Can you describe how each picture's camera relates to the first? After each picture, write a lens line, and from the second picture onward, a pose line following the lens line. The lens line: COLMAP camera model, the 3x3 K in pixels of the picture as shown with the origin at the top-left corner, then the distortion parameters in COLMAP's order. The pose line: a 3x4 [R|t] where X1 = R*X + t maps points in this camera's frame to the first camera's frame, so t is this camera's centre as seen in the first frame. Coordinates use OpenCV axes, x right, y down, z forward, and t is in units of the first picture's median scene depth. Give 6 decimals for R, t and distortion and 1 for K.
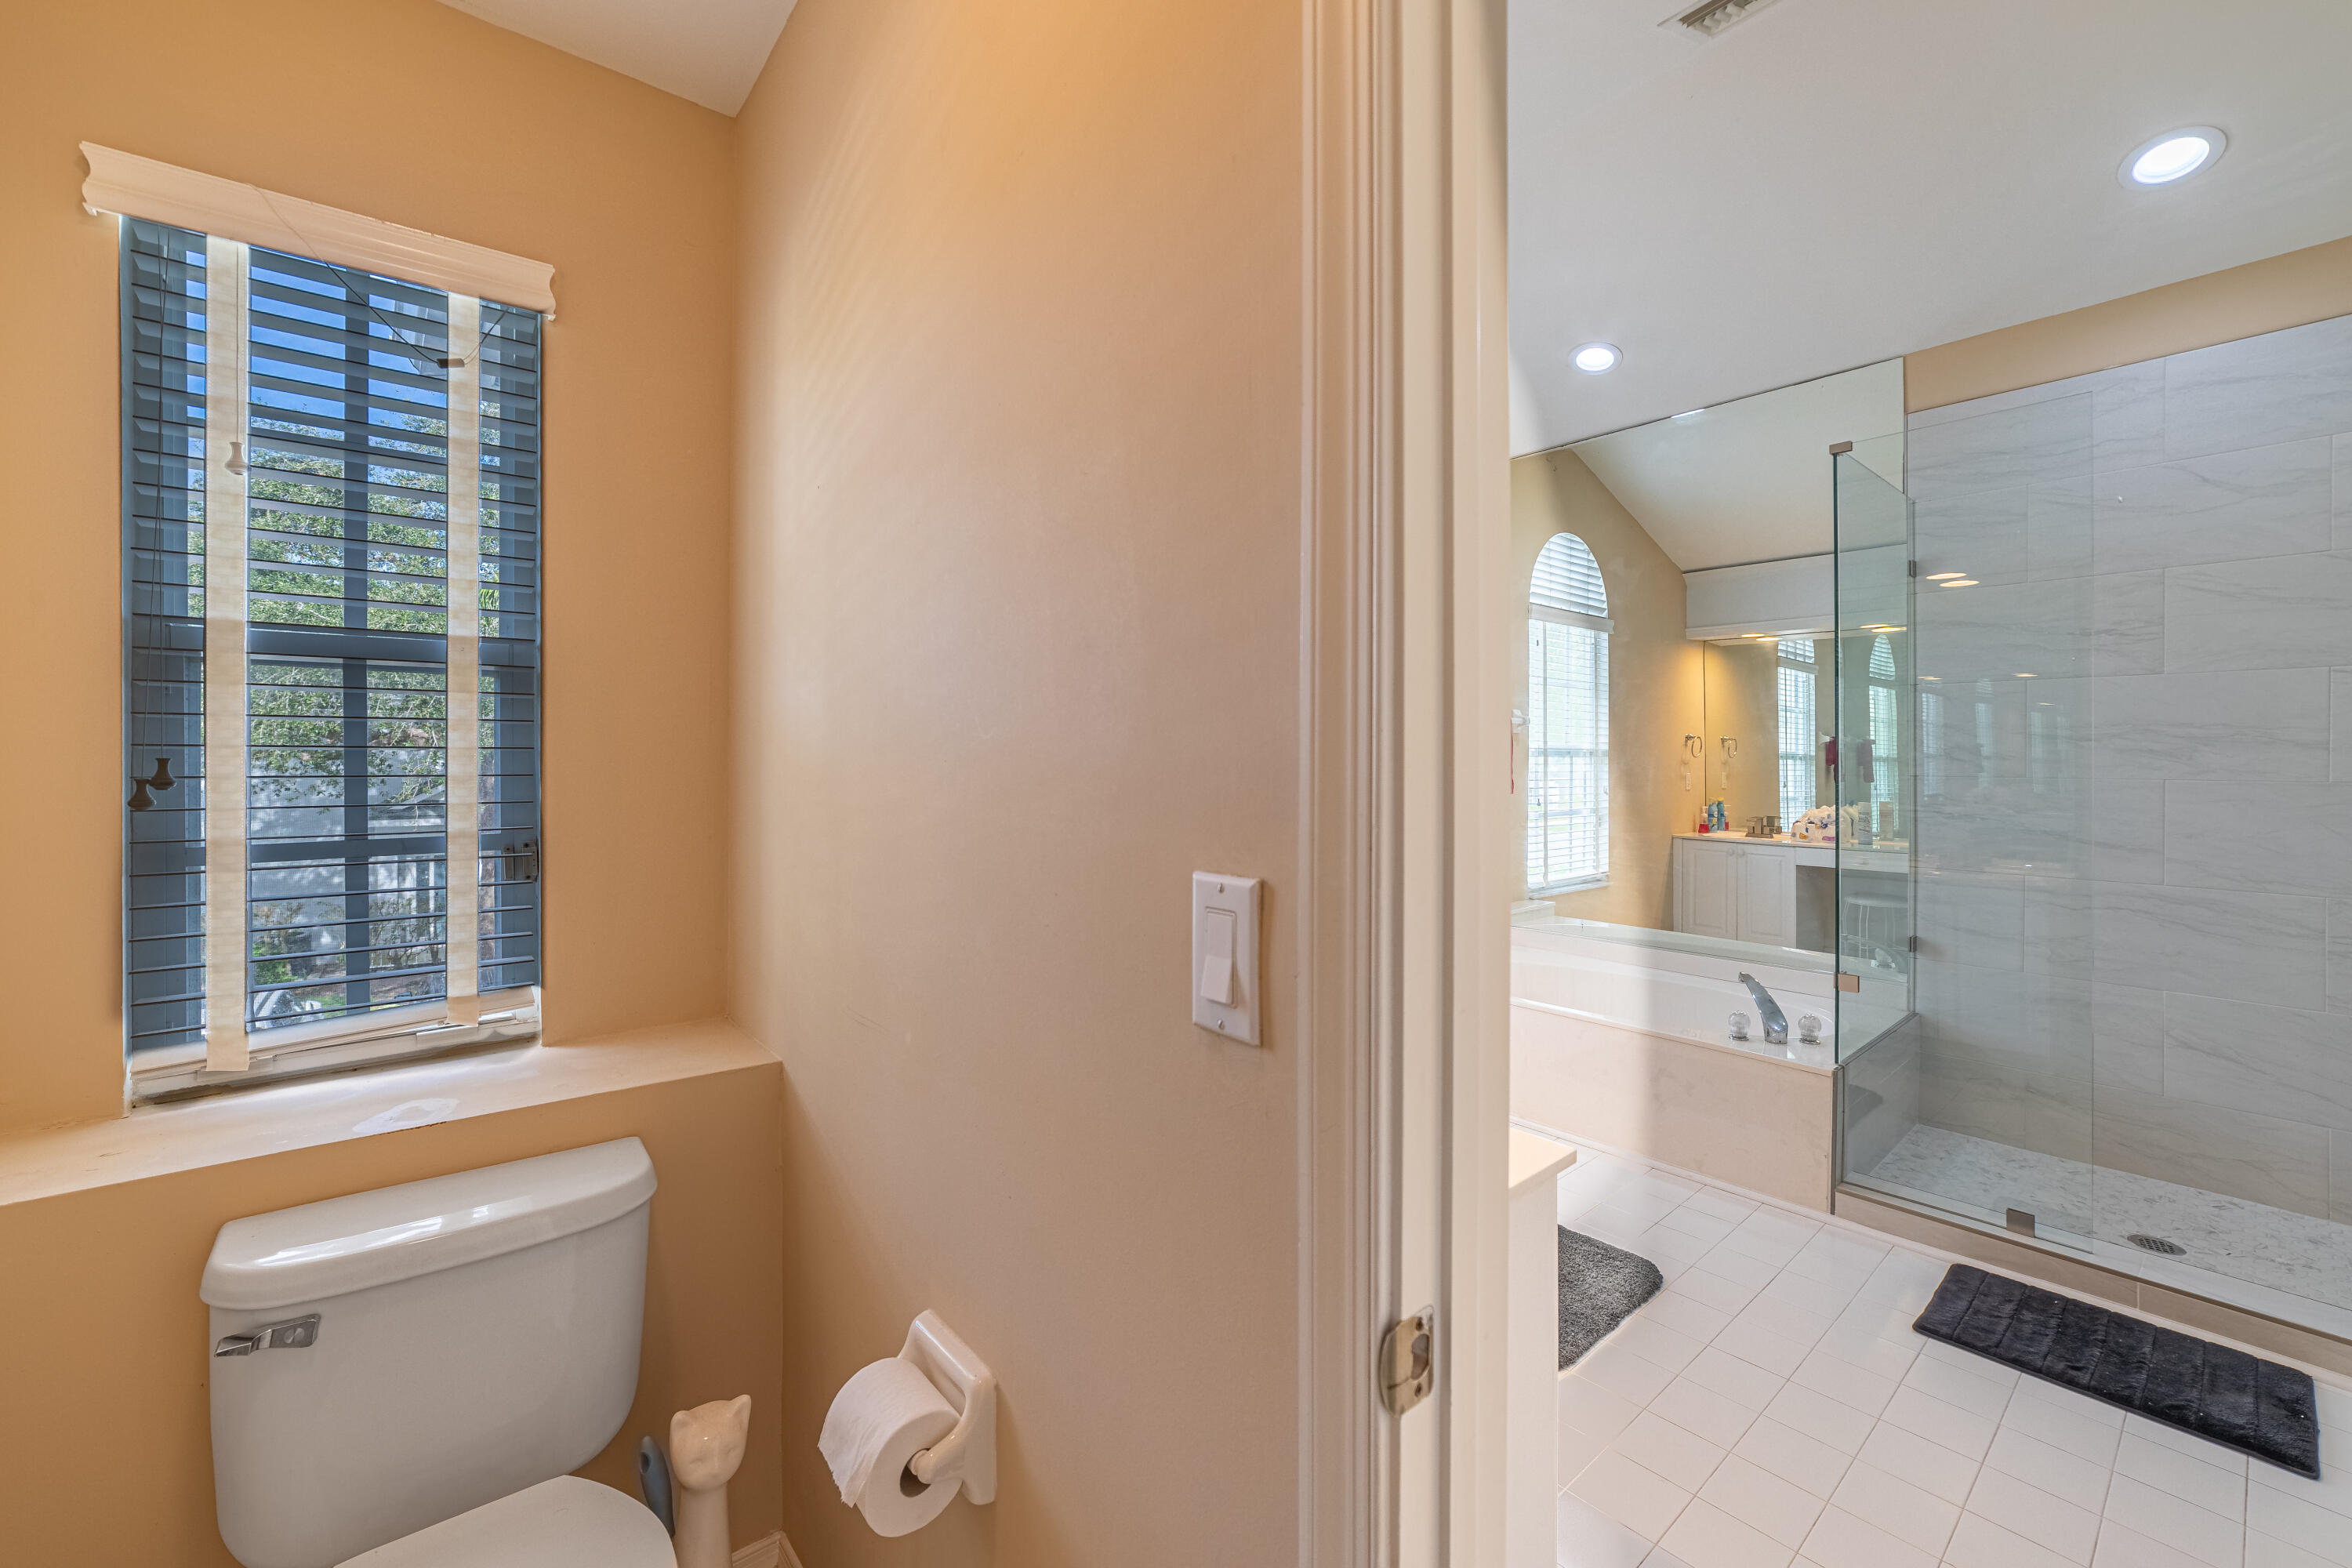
lens RADIAL K [[971.2, 0, 1178.4], [0, 971.2, 774.5], [0, 0, 1]] dist [-0.022577, 0.009098]
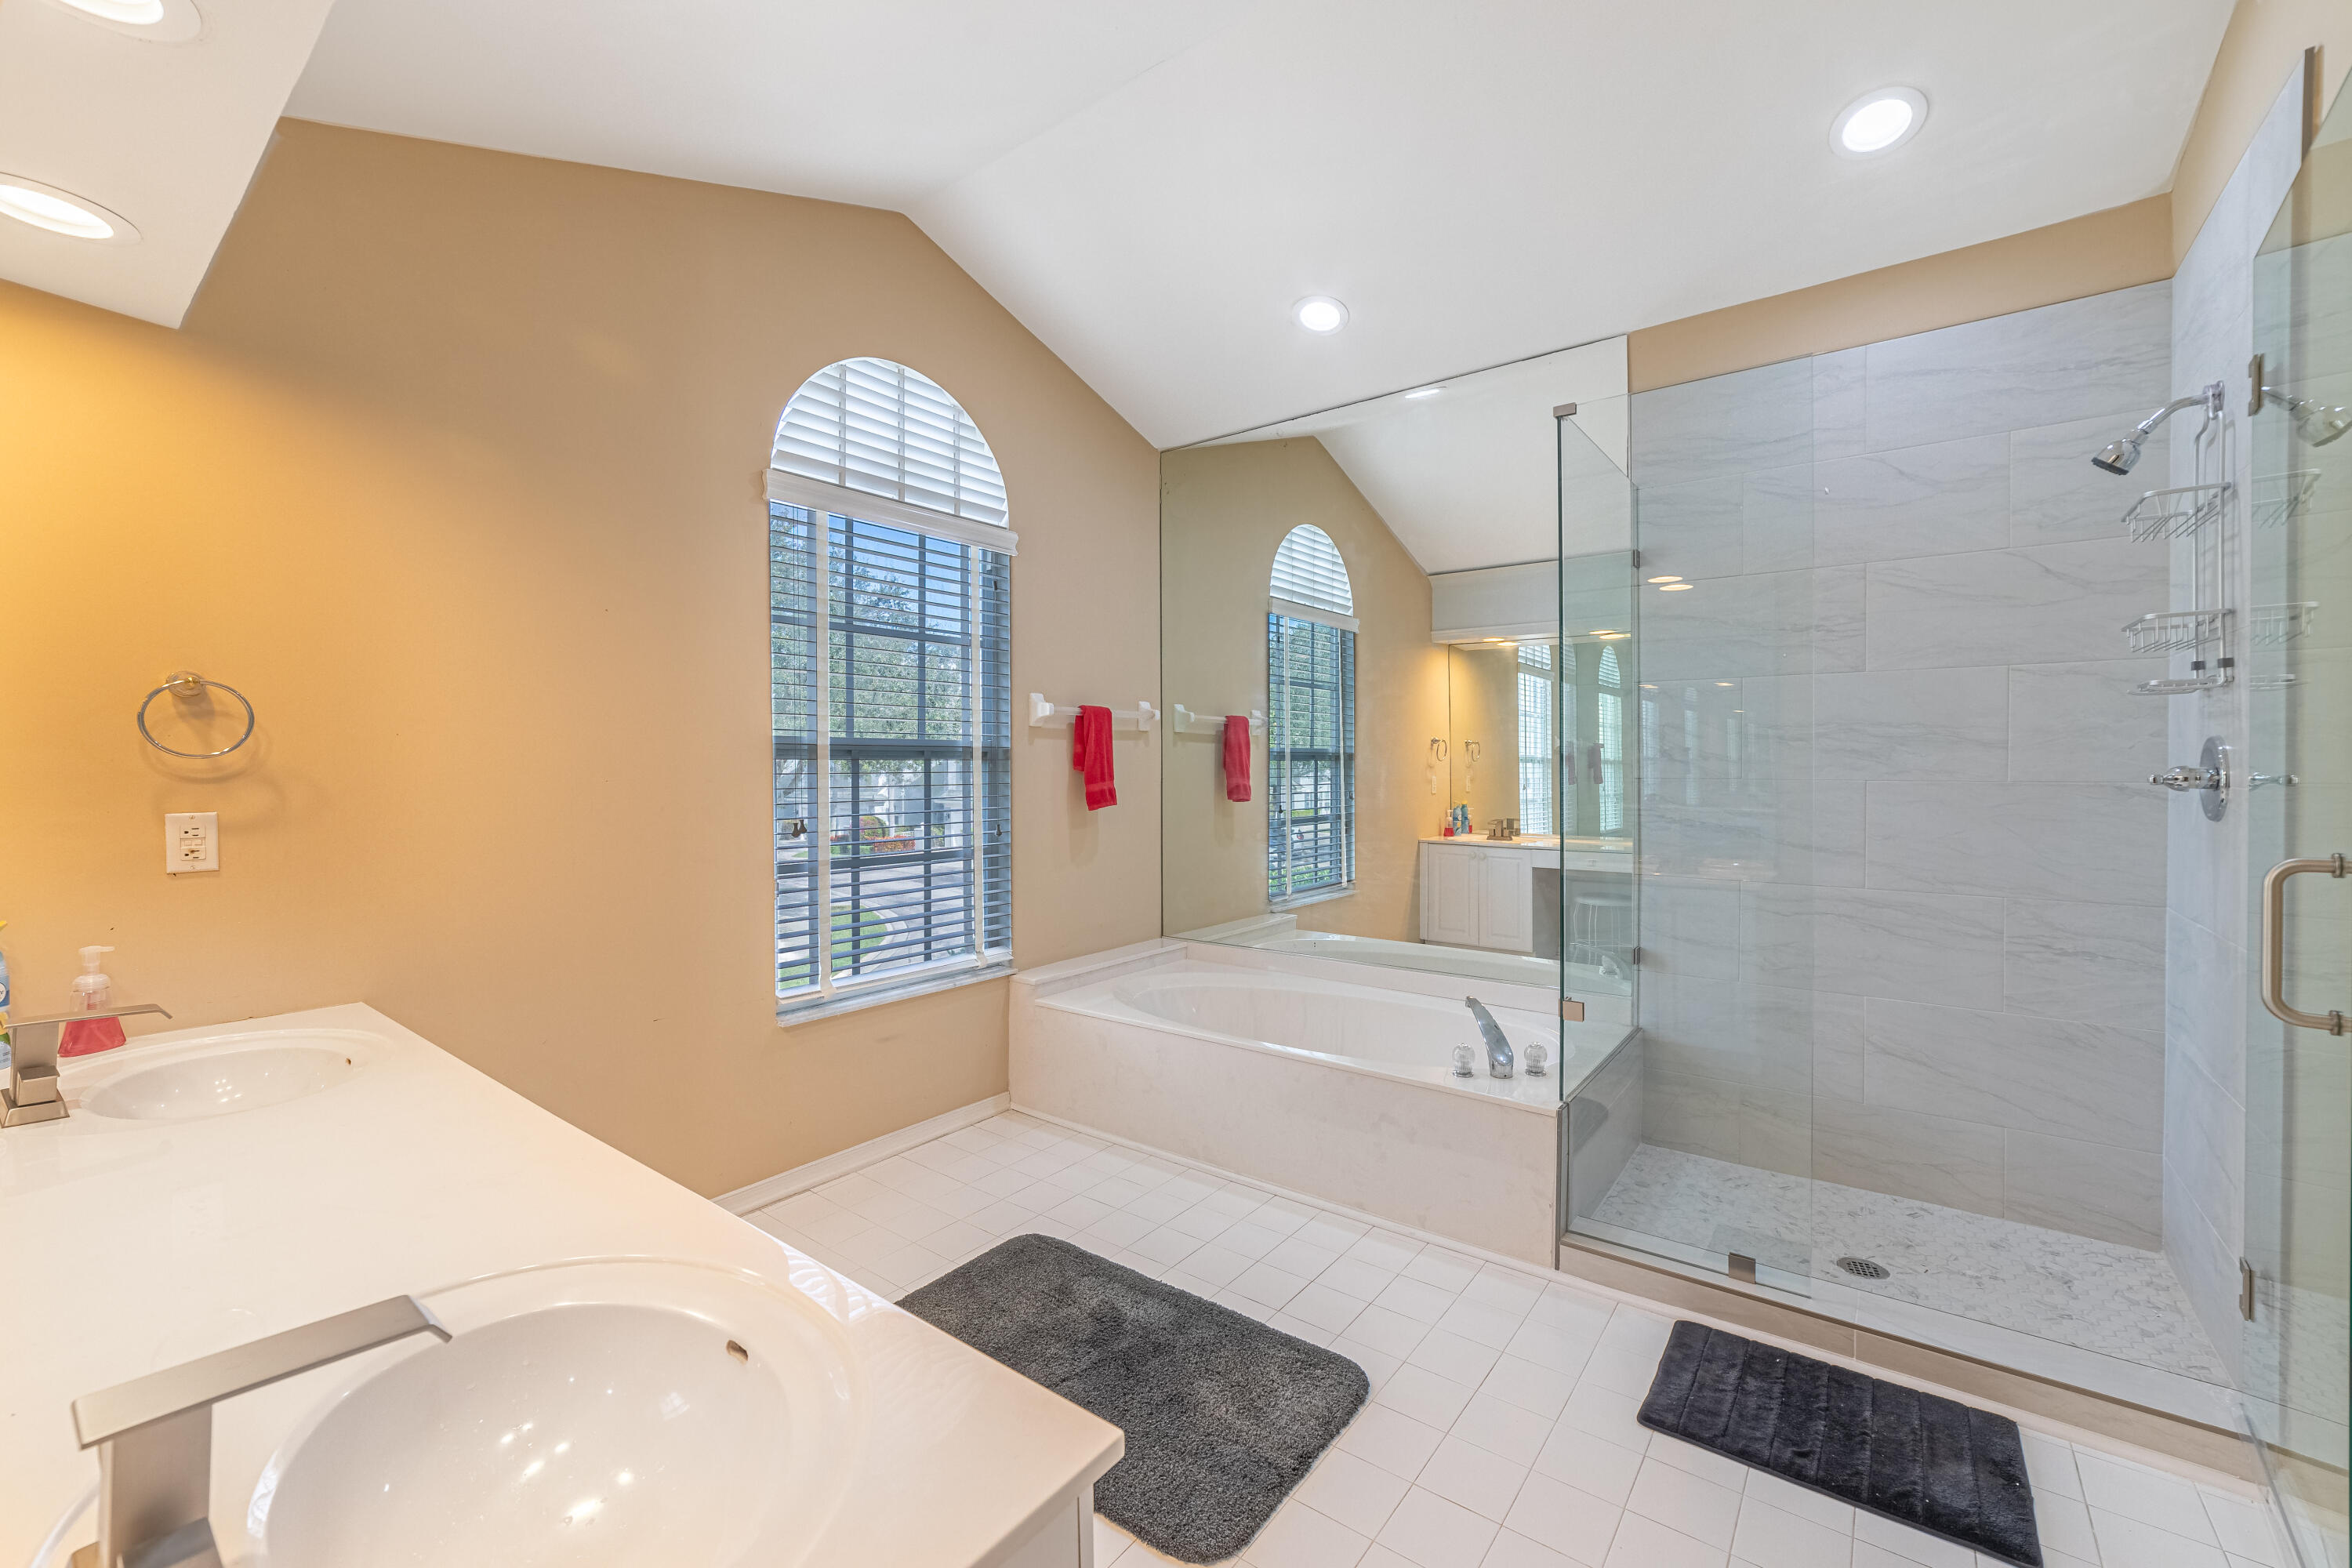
lens RADIAL K [[911.3, 0, 1186.5], [0, 911.3, 797.2], [0, 0, 1]] dist [-0.020368, 0.008048]
pose [[0.981157, -0.012729, 0.192794, 0.171135], [0.009226, 0.999776, 0.019060, -0.001118], [-0.192994, -0.016922, 0.981054, 0.228480]]
